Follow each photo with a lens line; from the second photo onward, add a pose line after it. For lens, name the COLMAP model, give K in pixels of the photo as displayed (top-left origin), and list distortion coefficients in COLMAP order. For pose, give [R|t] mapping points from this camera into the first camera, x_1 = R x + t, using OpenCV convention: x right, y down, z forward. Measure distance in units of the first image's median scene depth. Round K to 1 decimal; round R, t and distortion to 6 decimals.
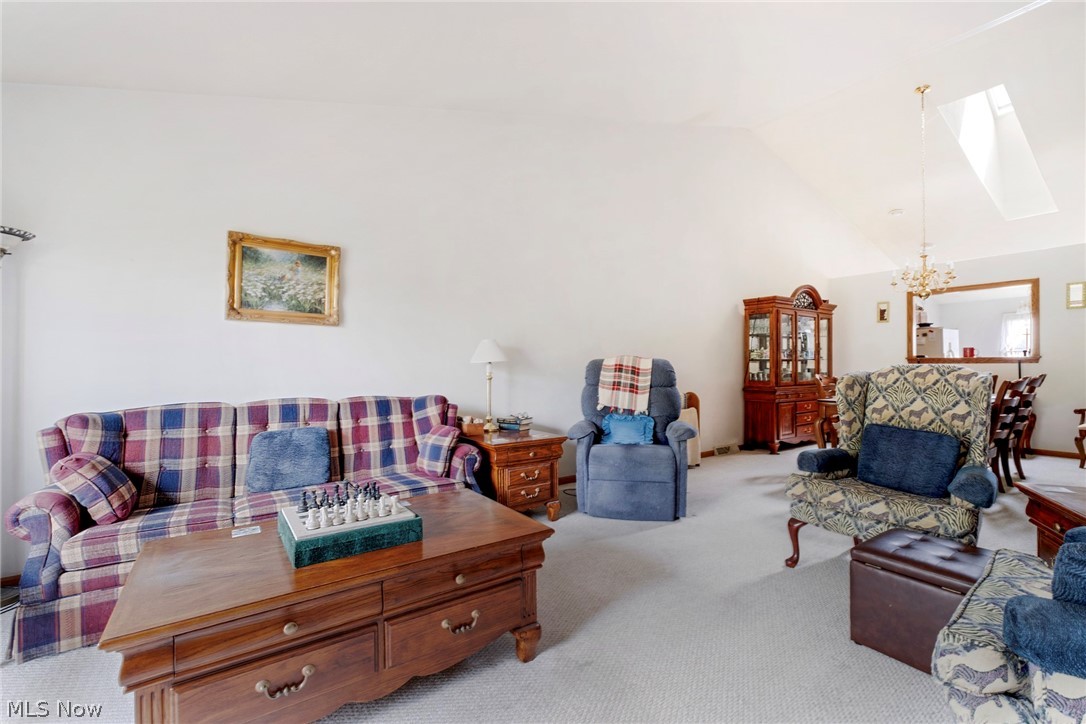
lens RADIAL K [[473.3, 0, 542.4], [0, 473.3, 360.4], [0, 0, 1]] dist [-0.002897, -0.000300]
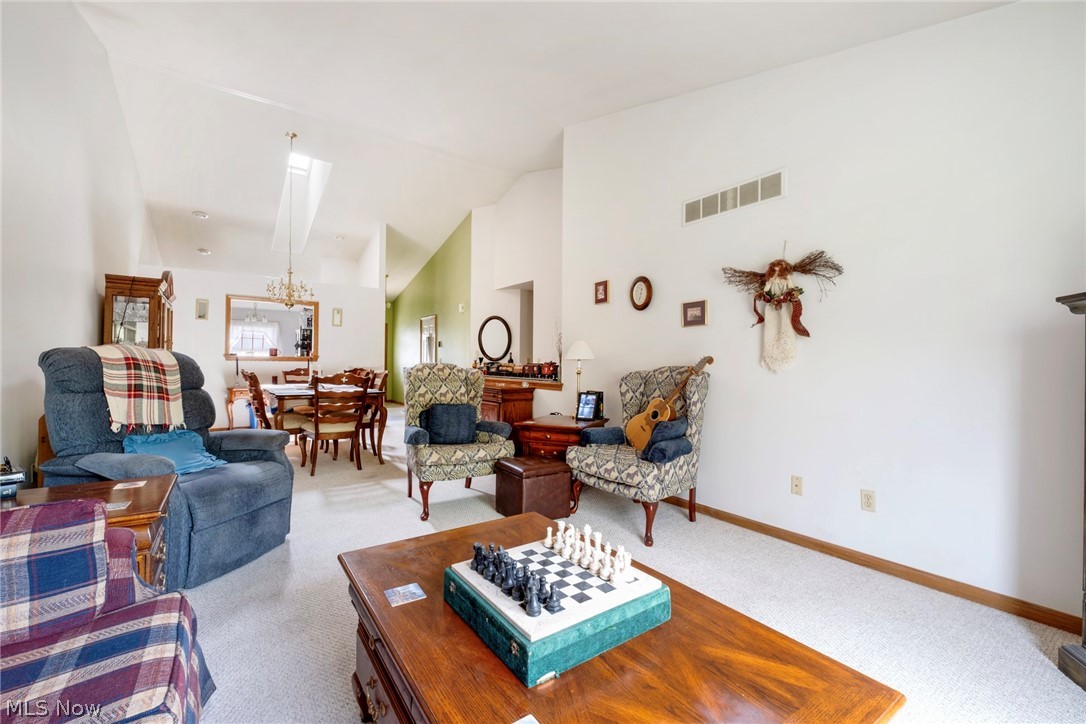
lens RADIAL K [[457.9, 0, 547.4], [0, 457.9, 357.8], [0, 0, 1]] dist [-0.001268, 0.000298]
pose [[-0.012165, 0.019543, 0.999735, -0.337234], [-0.020685, 0.999590, -0.019792, 0.006546], [-0.999712, -0.020921, -0.011756, 0.319485]]
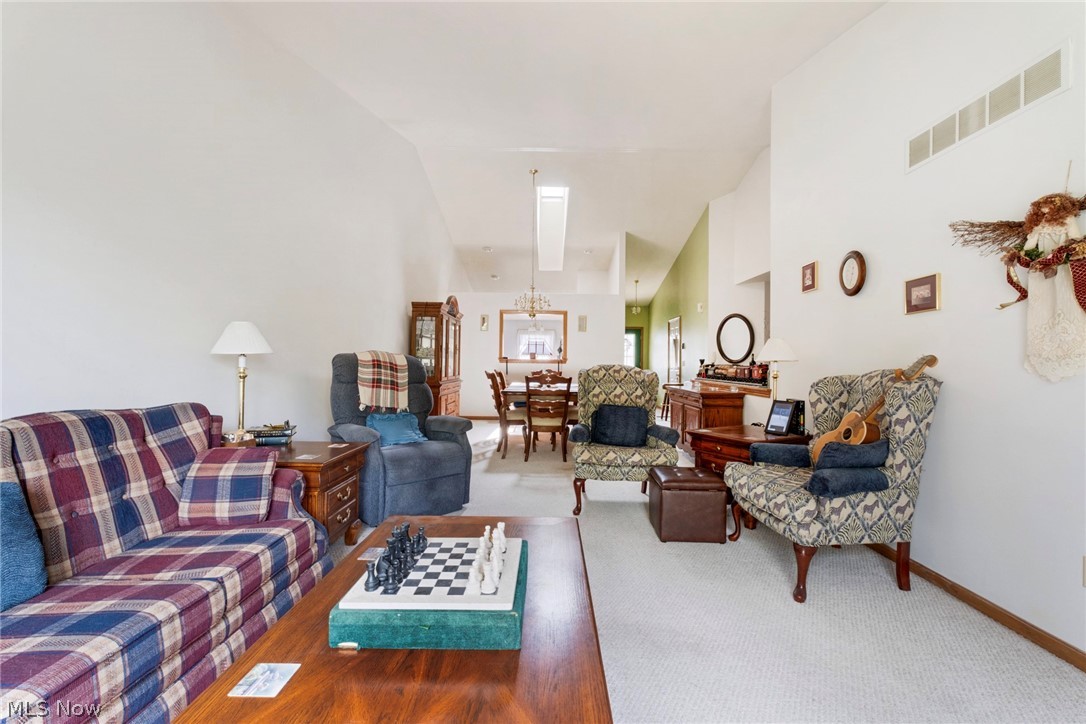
lens RADIAL K [[459.6, 0, 545.1], [0, 459.6, 358.5], [0, 0, 1]] dist [-0.003234, 0.000057]
pose [[0.573366, 0.022467, 0.818991, -0.278938], [-0.025082, 0.999637, -0.009863, 0.004369], [-0.818915, -0.014887, 0.573721, 0.153740]]
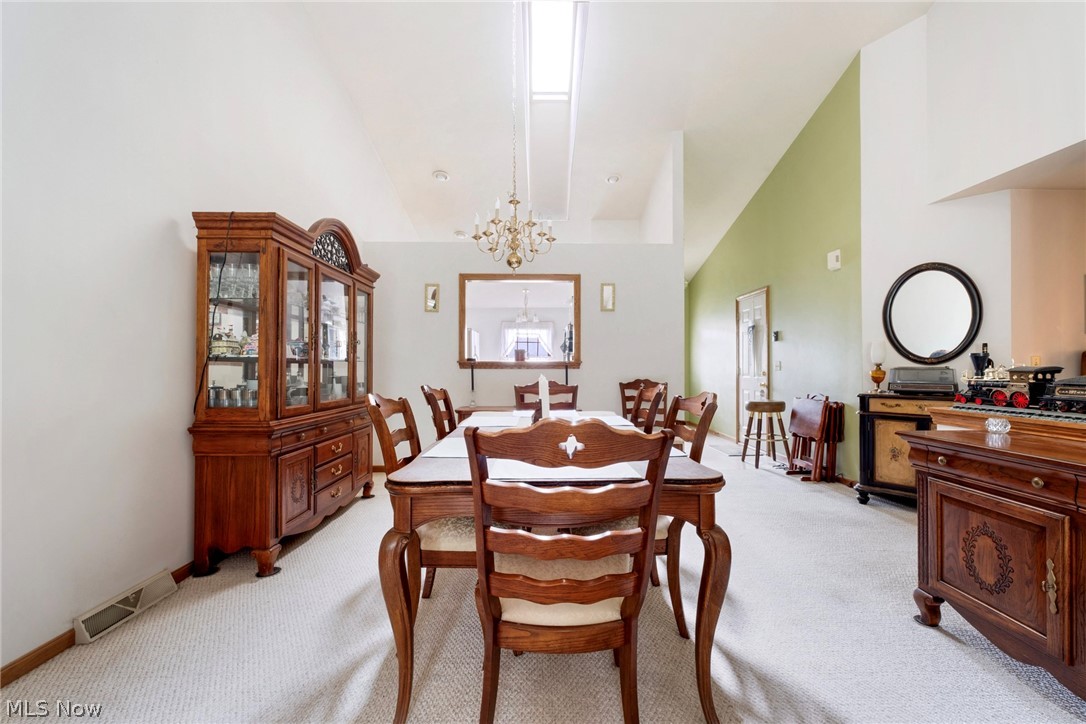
lens RADIAL K [[457.8, 0, 540.9], [0, 457.8, 370.2], [0, 0, 1]] dist [0.000940, 0.000054]
pose [[0.569431, 0.002911, 0.822034, 0.289623], [-0.012533, 0.999908, 0.005141, 0.003912], [-0.821944, -0.013230, 0.569415, 0.560725]]
